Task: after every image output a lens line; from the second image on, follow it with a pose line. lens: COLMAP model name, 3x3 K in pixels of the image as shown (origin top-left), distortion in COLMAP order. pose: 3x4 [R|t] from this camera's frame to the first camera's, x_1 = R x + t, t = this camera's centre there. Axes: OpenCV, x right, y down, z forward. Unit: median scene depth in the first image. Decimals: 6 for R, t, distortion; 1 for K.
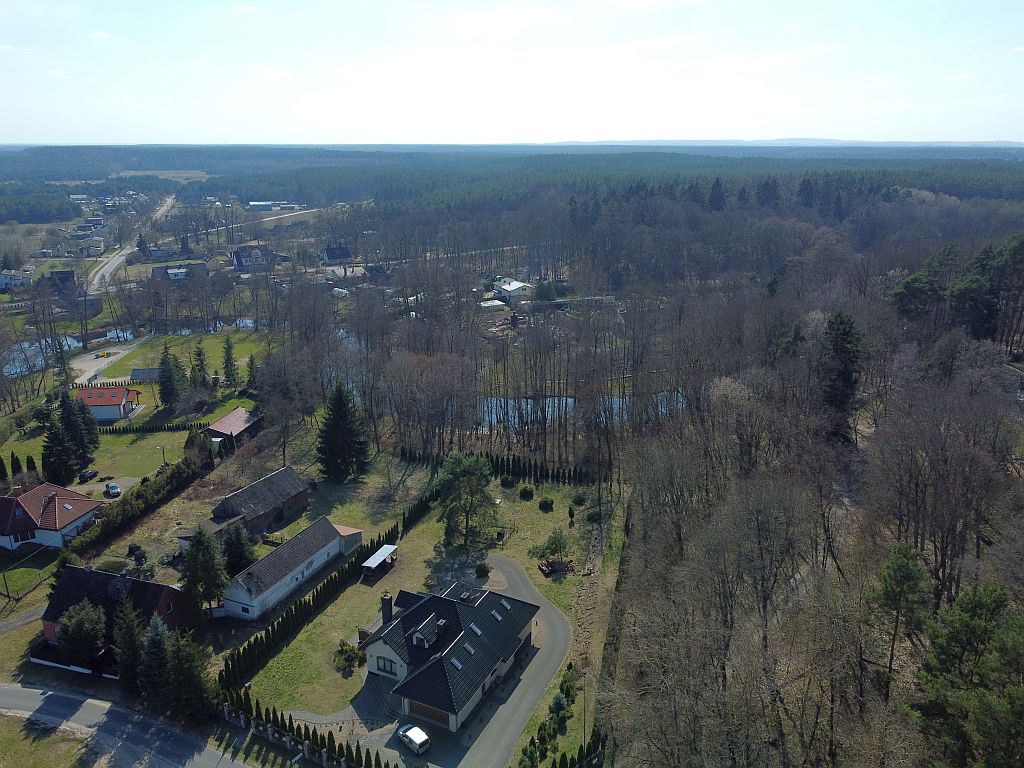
lens RADIAL K [[767.9, 0, 512.0], [0, 767.9, 384.0], [0, 0, 1]] dist [-0.001923, -0.007667]
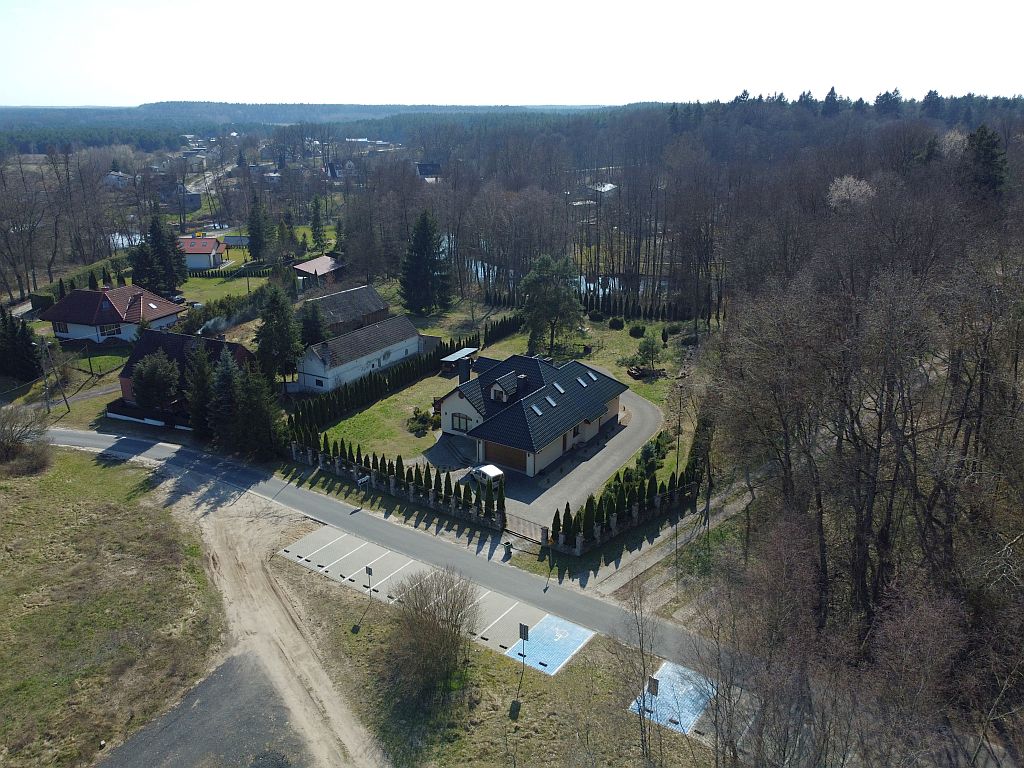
lens RADIAL K [[767.9, 0, 512.0], [0, 767.9, 384.0], [0, 0, 1]] dist [-0.001923, -0.007667]
pose [[0.992950, 0.040467, -0.111412, -0.000374], [-0.035493, 0.998298, 0.046274, 0.264311], [0.113095, -0.041994, 0.992696, 0.078152]]
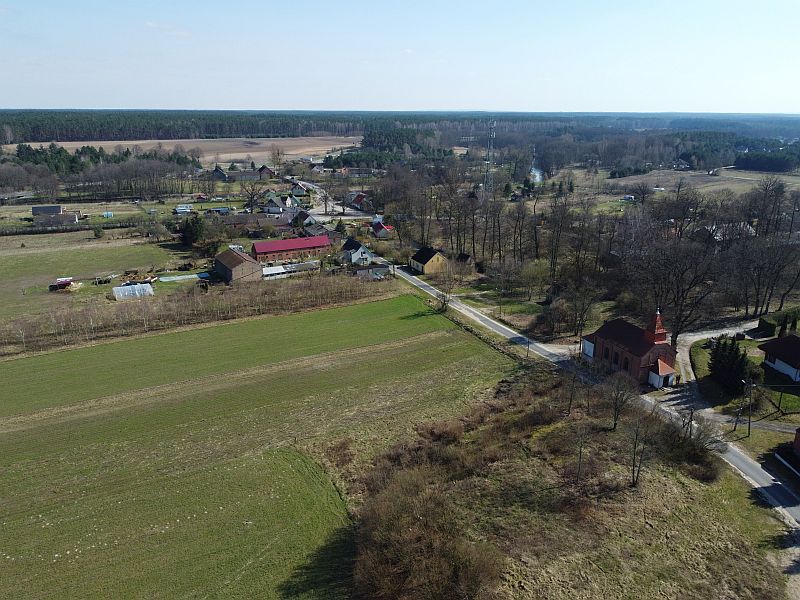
lens RADIAL K [[600.0, 0, 400.0], [0, 600.0, 300.0], [0, 0, 1]] dist [-0.001923, -0.007667]
pose [[0.311641, 0.280627, -0.907815, -0.000454], [-0.282596, 0.939536, 0.193421, 0.109396], [0.907204, 0.196267, 0.372102, 0.027433]]
